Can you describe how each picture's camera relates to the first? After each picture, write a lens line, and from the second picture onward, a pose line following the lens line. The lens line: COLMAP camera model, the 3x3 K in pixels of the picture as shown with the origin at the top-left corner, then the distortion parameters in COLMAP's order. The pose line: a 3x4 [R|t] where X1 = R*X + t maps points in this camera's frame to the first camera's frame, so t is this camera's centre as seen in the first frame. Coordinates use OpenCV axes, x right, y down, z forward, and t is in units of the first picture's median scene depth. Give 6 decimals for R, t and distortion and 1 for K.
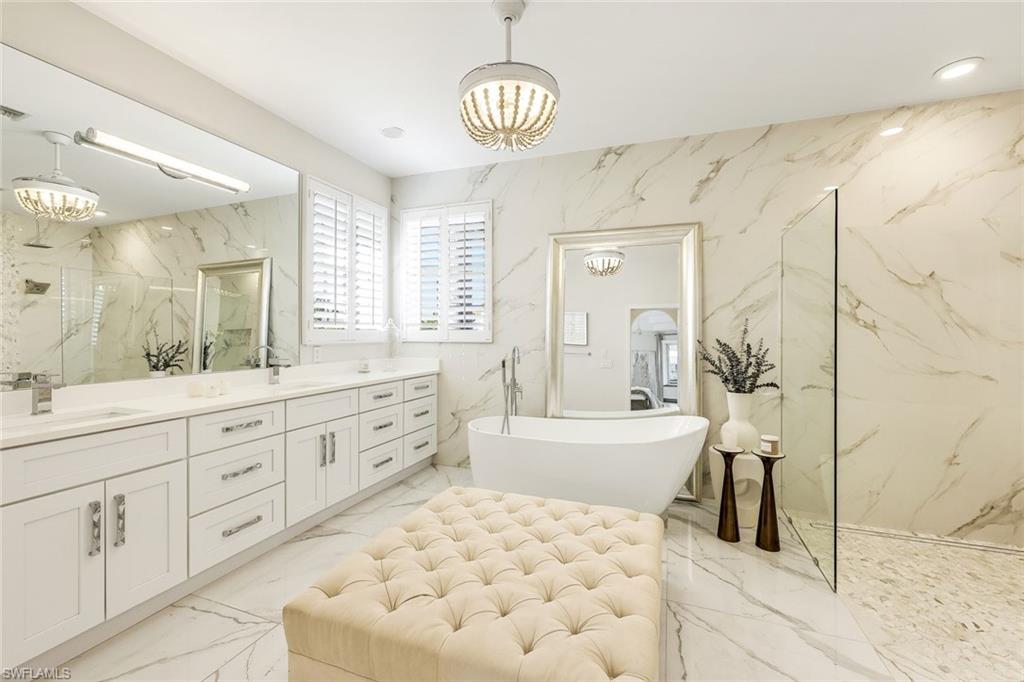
lens RADIAL K [[418.5, 0, 511.5], [0, 418.5, 336.5], [0, 0, 1]] dist [0.003697, -0.000091]
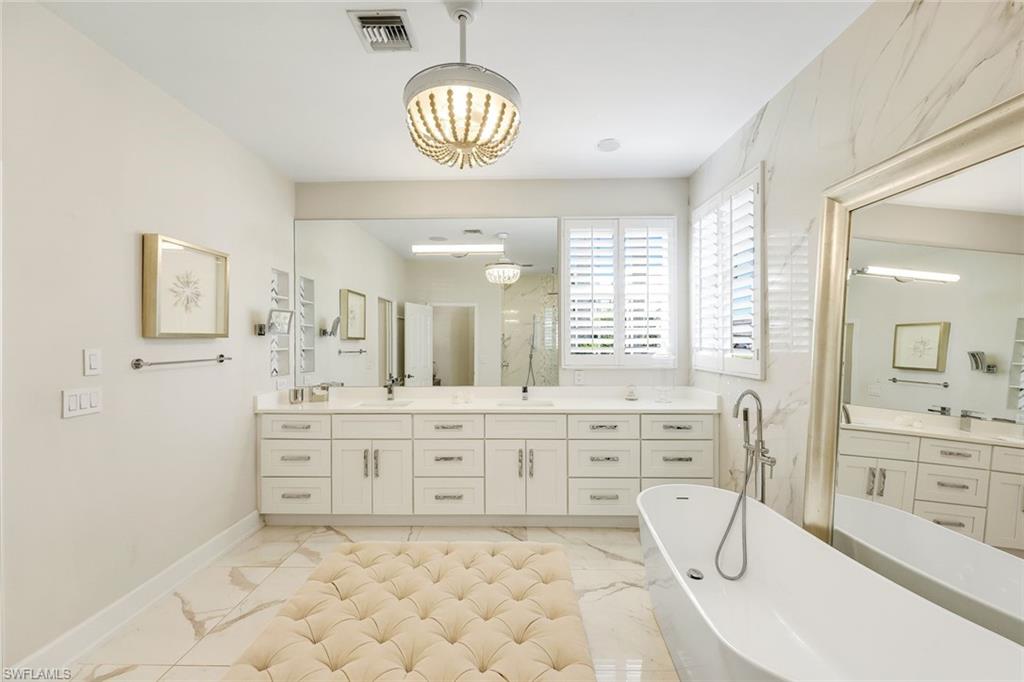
lens RADIAL K [[418.5, 0, 509.2], [0, 418.5, 342.8], [0, 0, 1]] dist [0.003697, -0.000091]
pose [[0.341407, 0.002440, -0.939913, 0.481098], [-0.003014, 0.999994, 0.001501, -0.047030], [0.939911, 0.002320, 0.341412, 0.445206]]
